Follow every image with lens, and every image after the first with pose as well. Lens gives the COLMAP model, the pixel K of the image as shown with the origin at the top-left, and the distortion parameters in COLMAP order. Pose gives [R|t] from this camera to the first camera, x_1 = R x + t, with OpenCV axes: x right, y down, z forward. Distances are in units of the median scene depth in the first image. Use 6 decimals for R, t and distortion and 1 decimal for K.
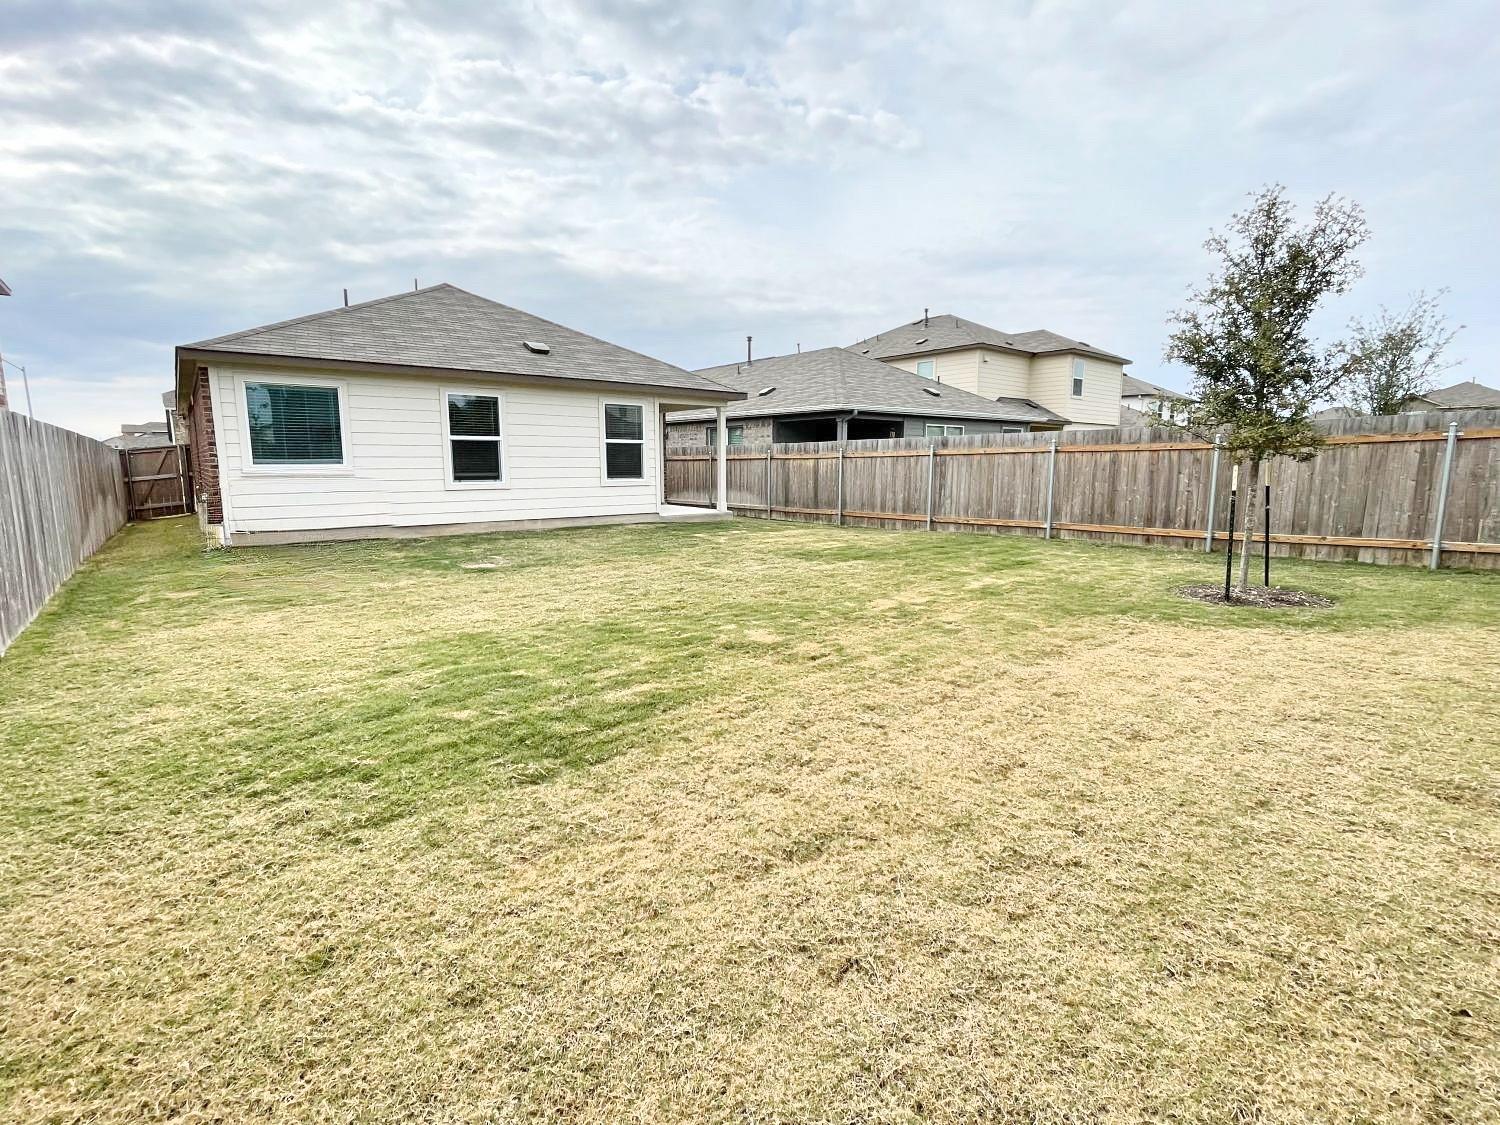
lens RADIAL K [[682.4, 0, 750.0], [0, 682.4, 562.5], [0, 0, 1]] dist [-0.001723, -0.000506]
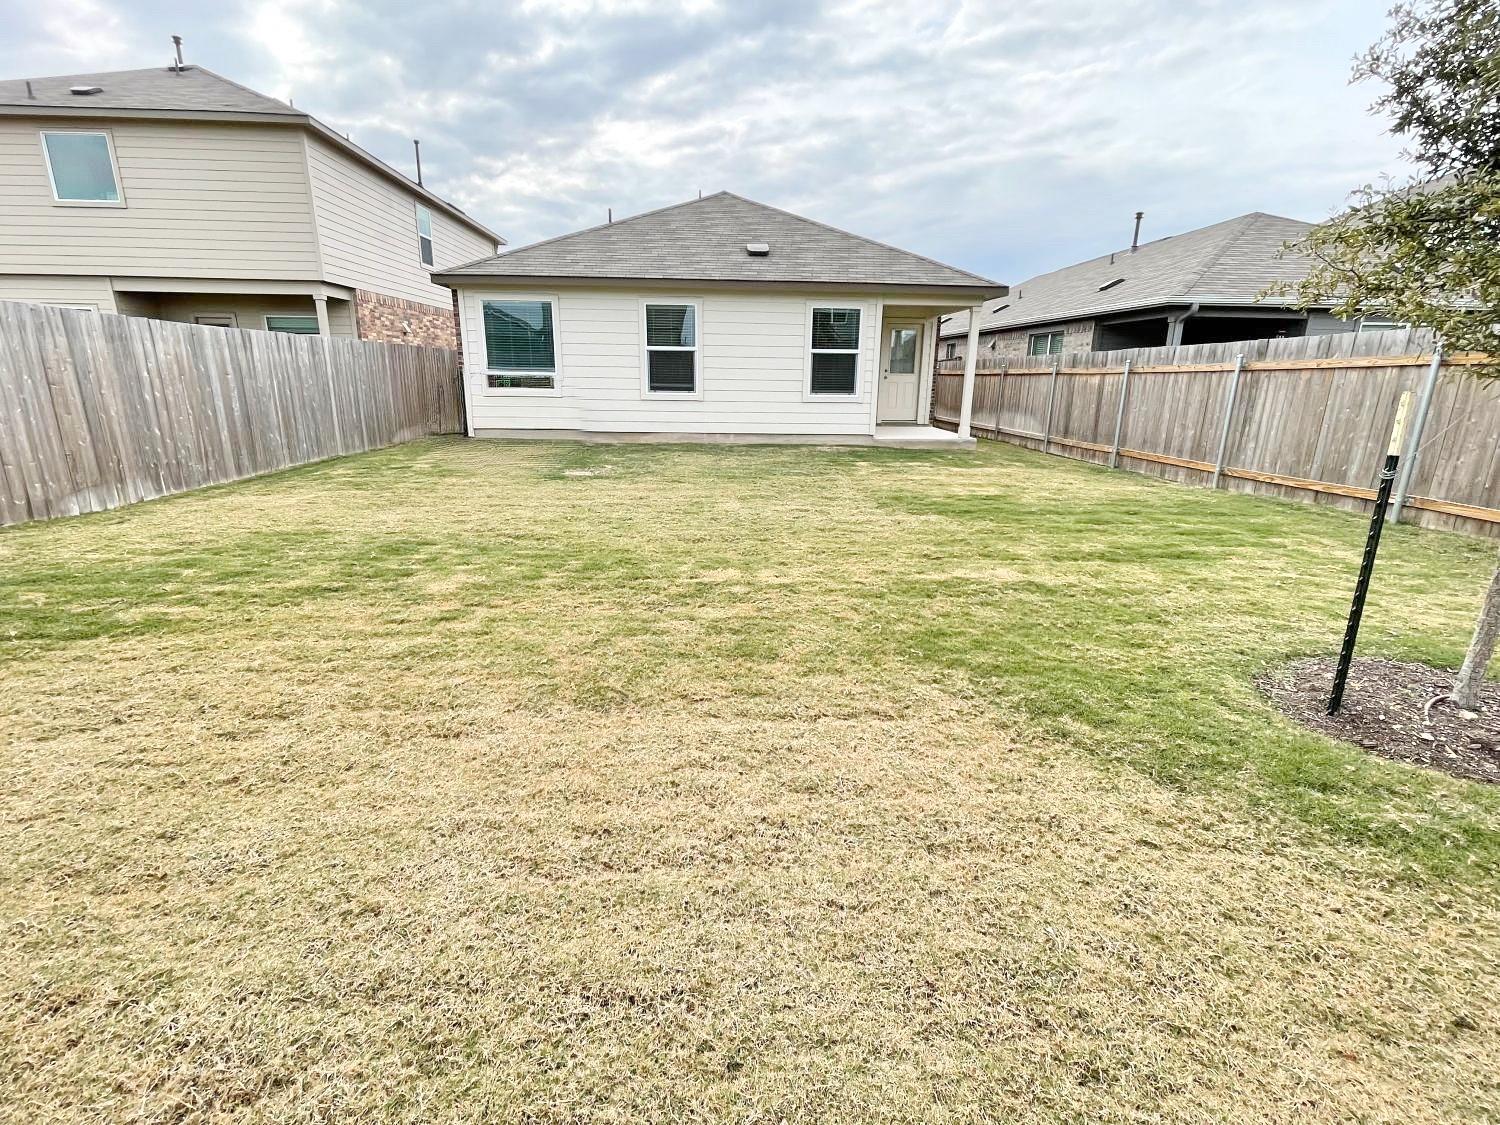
lens RADIAL K [[682.4, 0, 750.0], [0, 682.4, 562.5], [0, 0, 1]] dist [-0.001723, -0.000506]
pose [[0.804651, 0.169603, -0.569010, 0.288816], [-0.100824, 0.983447, 0.150555, -0.029634], [0.585125, -0.063774, 0.808431, 0.200414]]
